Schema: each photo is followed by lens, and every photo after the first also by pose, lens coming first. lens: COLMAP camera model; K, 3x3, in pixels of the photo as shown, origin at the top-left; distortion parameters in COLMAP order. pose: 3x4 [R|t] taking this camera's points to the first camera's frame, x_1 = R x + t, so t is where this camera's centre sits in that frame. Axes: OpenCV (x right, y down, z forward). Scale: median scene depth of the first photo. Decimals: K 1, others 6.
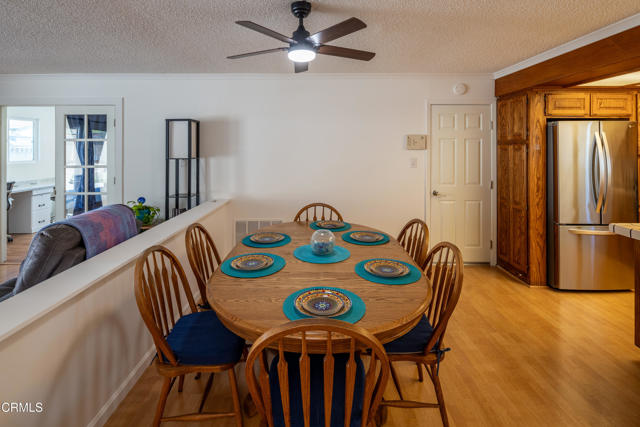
lens RADIAL K [[323.8, 0, 305.2], [0, 323.8, 146.1], [0, 0, 1]] dist [0.001580, 0.000275]
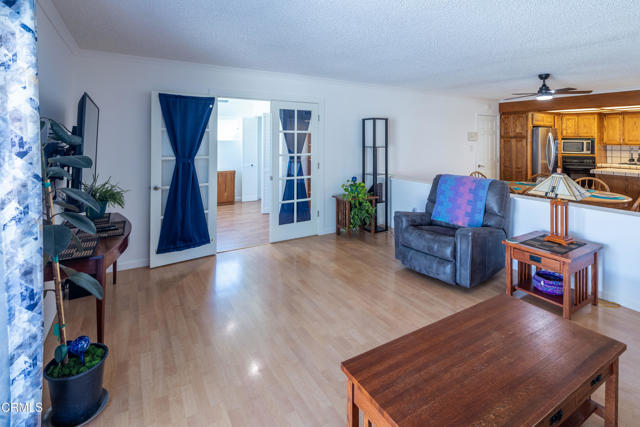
lens RADIAL K [[315.2, 0, 319.9], [0, 315.2, 138.8], [0, 0, 1]] dist [0.015370, 0.000040]
pose [[0.852243, 0.005597, 0.523116, -1.398218], [-0.009664, 0.999941, 0.005045, -0.000175], [-0.523057, -0.009355, 0.852246, -0.008117]]
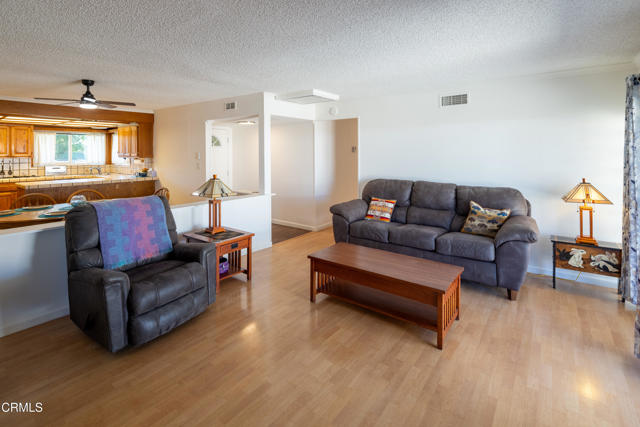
lens RADIAL K [[314.3, 0, 321.9], [0, 314.3, 156.1], [0, 0, 1]] dist [0.002086, -0.000334]
pose [[-0.813064, -0.005642, 0.582147, -1.327253], [-0.004532, 0.999984, 0.003363, 0.007420], [-0.582157, 0.000096, -0.813077, 1.038916]]
